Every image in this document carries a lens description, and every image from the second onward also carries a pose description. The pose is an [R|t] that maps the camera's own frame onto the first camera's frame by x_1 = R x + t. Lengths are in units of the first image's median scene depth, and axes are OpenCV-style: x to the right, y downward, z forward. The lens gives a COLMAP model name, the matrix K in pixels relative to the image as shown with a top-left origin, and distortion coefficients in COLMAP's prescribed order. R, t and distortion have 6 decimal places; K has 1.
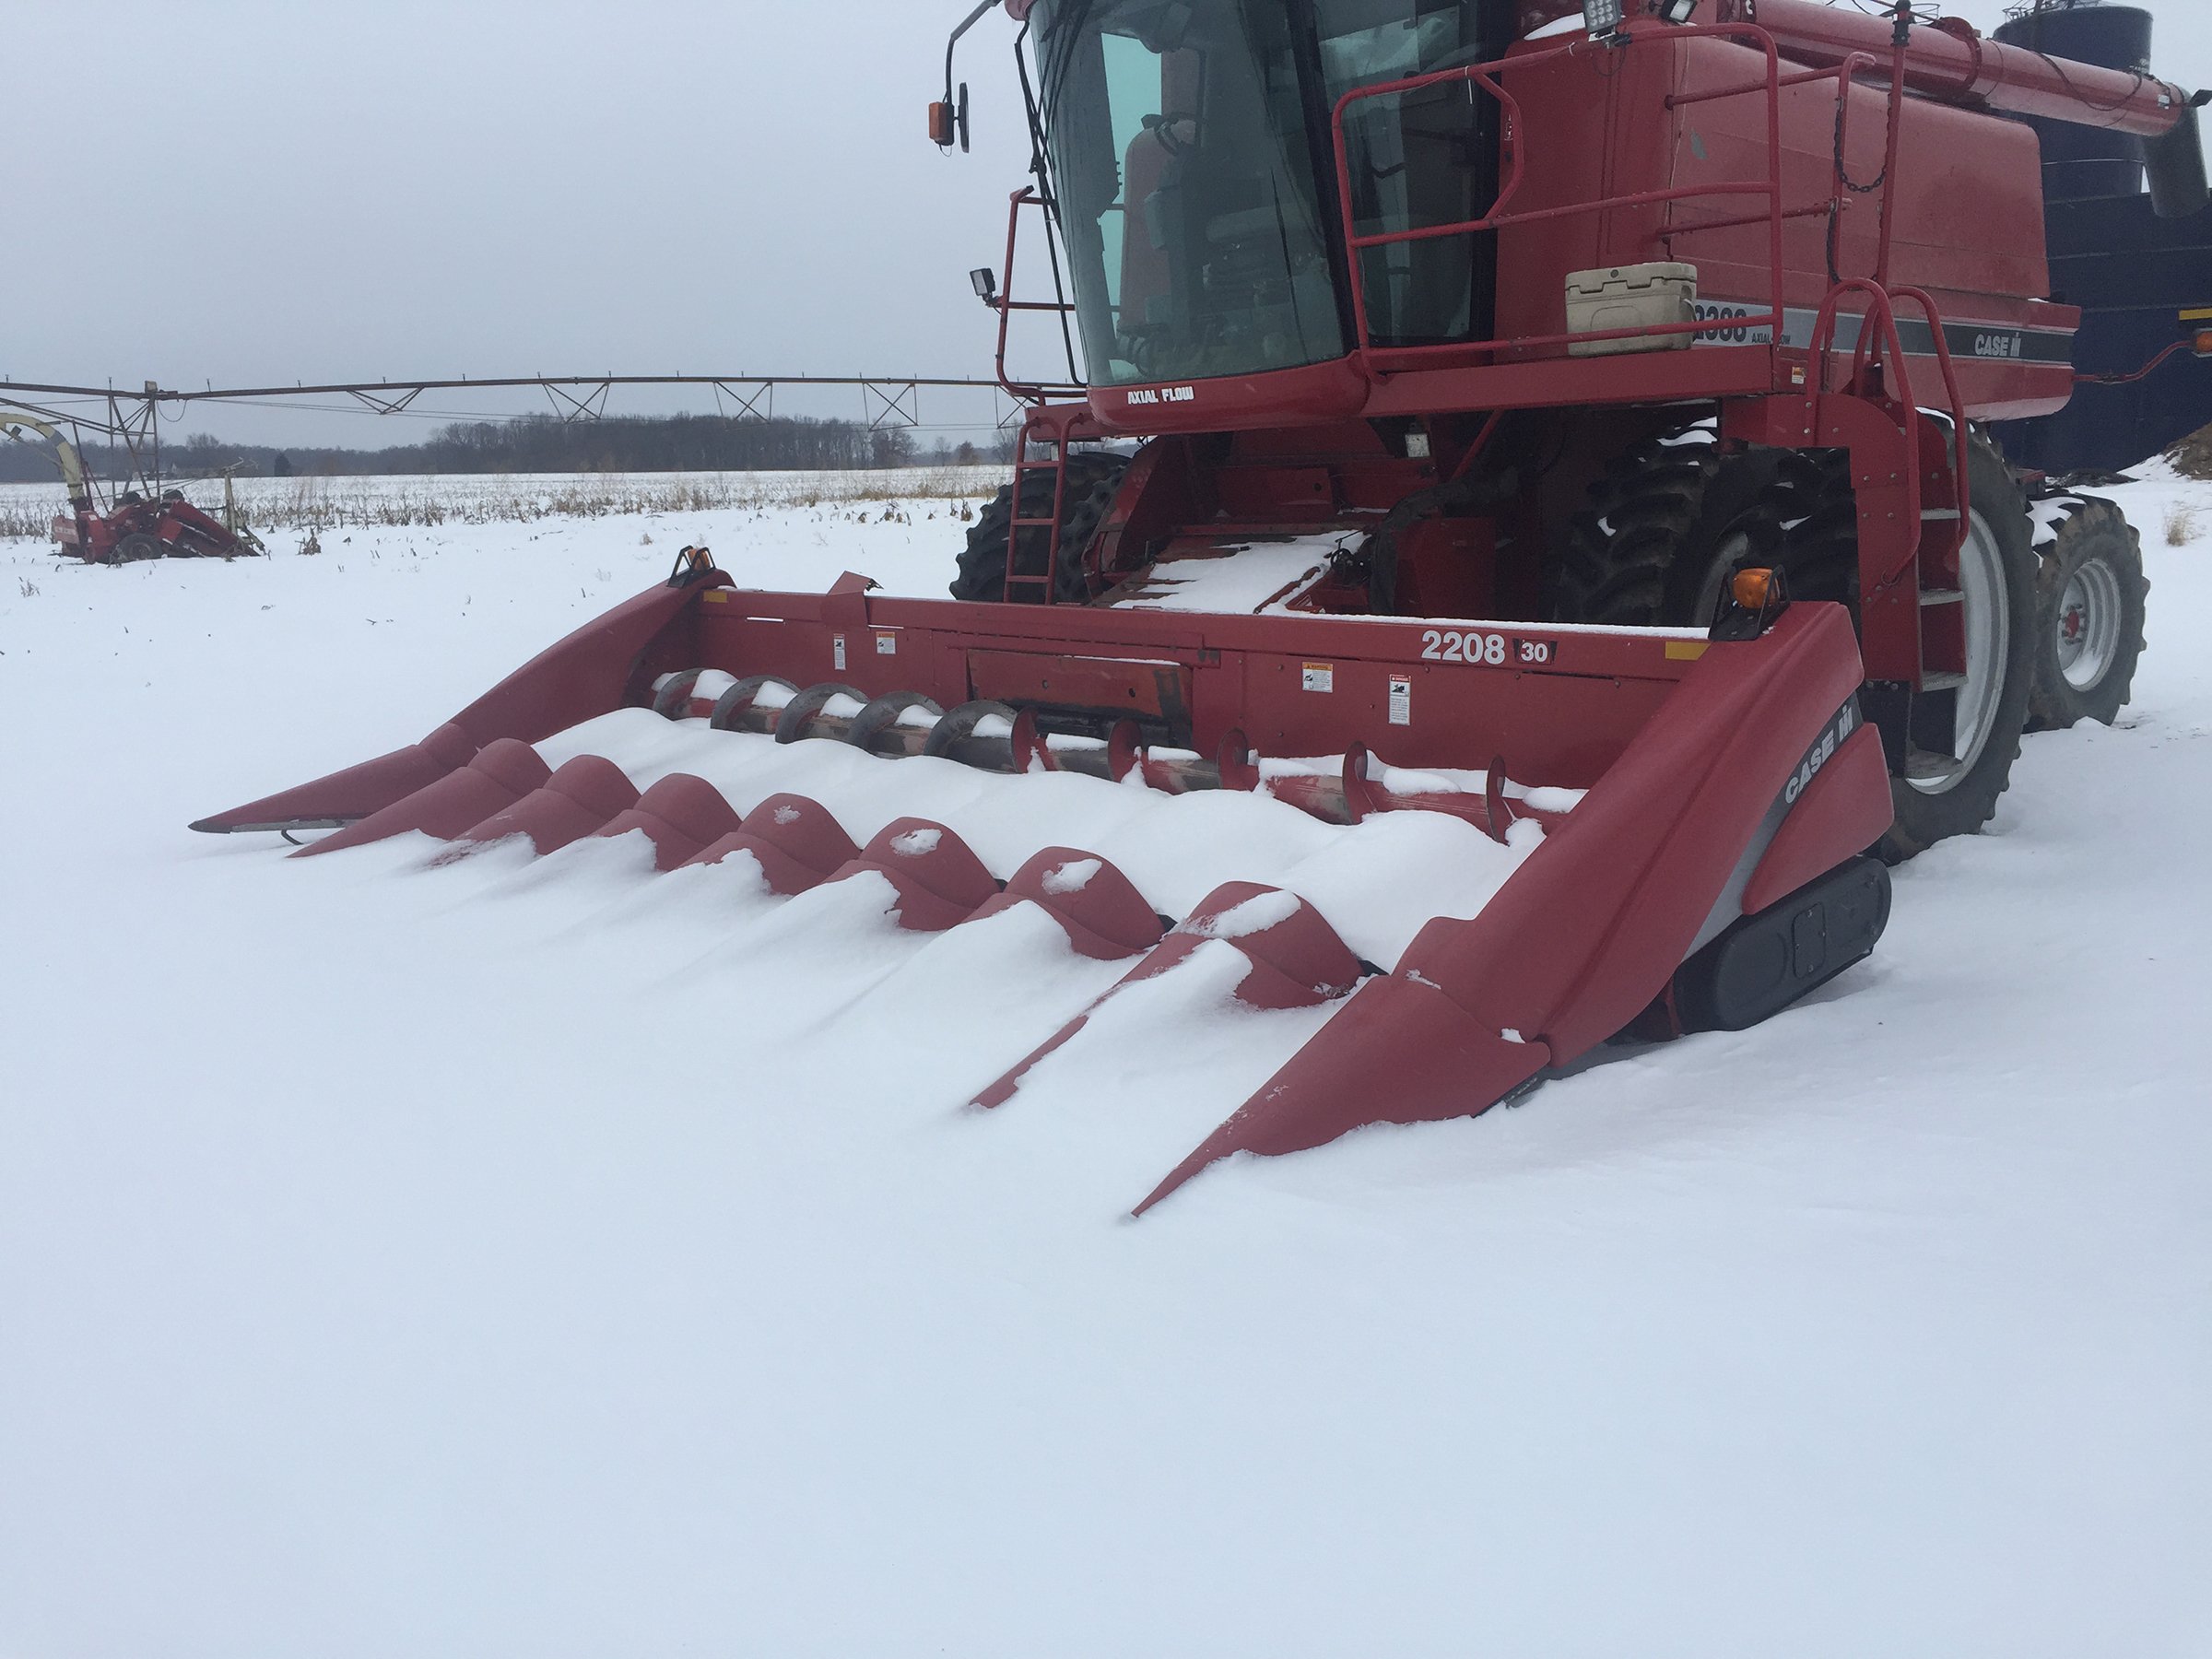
lens RADIAL K [[1849.2, 0, 1136.9], [0, 1849.2, 729.5], [0, 0, 1]] dist [0.108673, -0.167360]
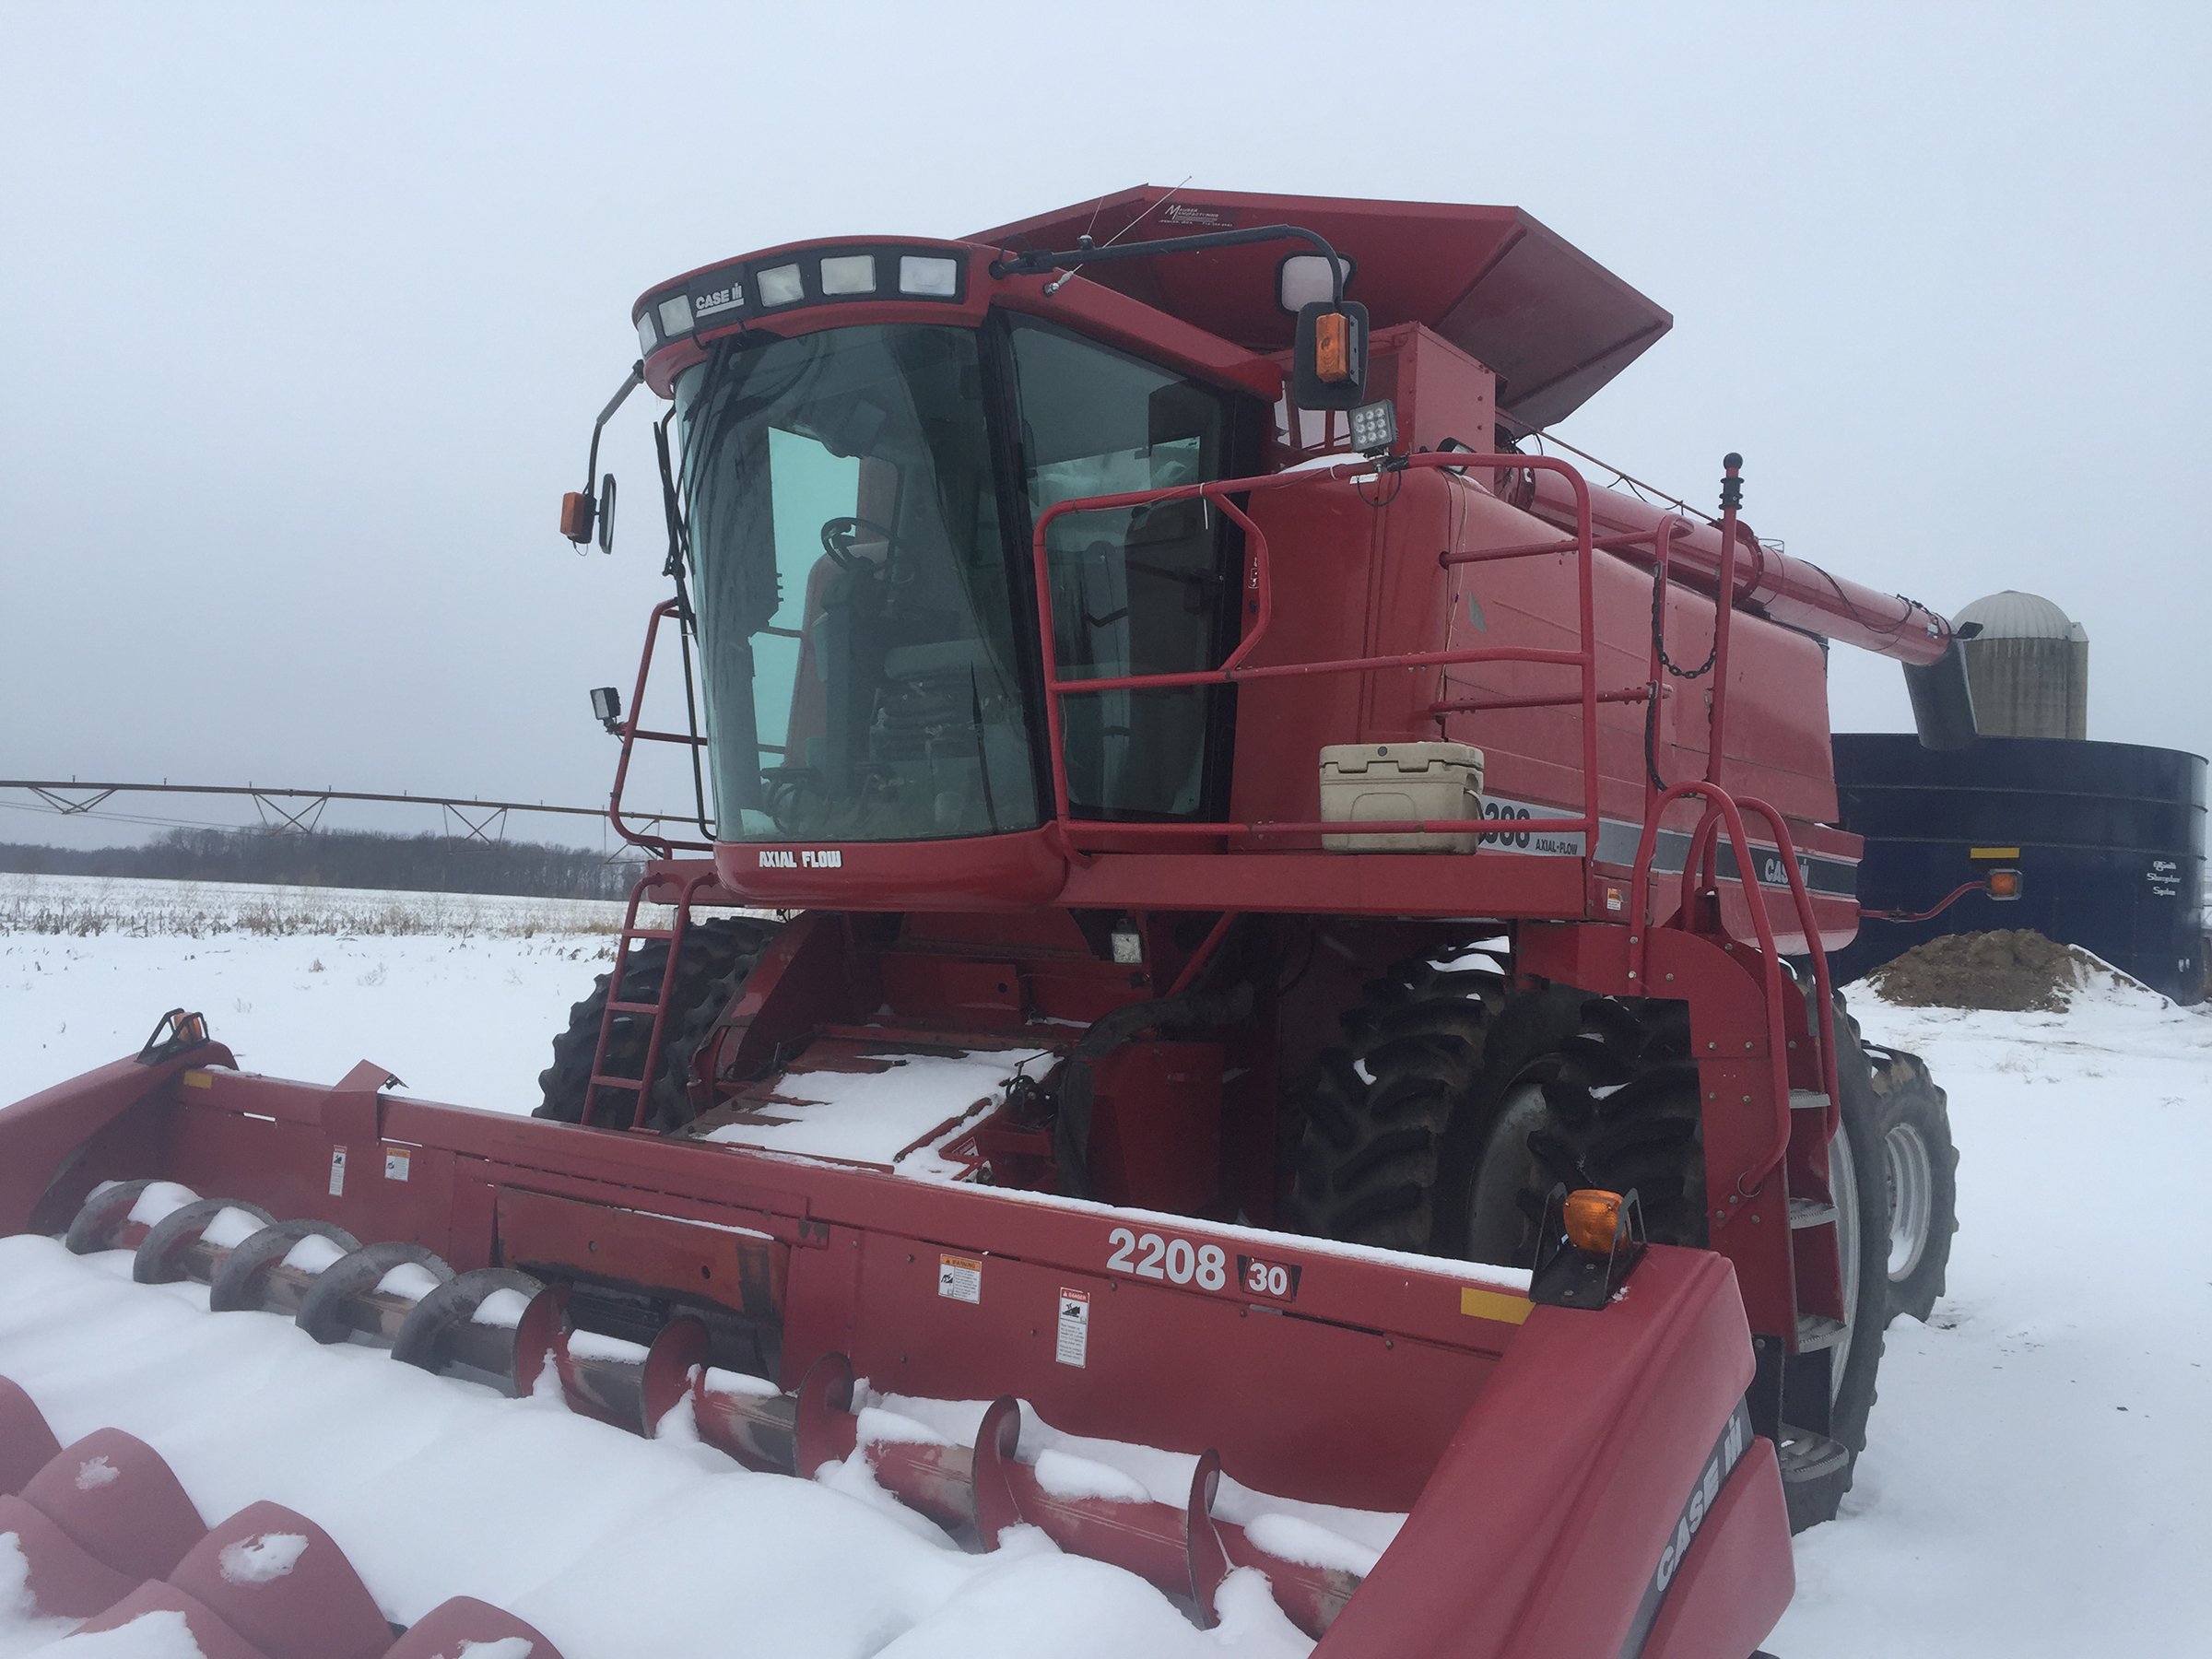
lens RADIAL K [[1794.2, 0, 1049.4], [0, 1794.2, 802.7], [0, 0, 1]] dist [0.065517, -0.094570]
pose [[0.994055, 0.074048, 0.079818, 0.052590], [-0.056259, 0.976993, -0.205715, -0.053765], [-0.093214, 0.200002, 0.975351, 0.251350]]
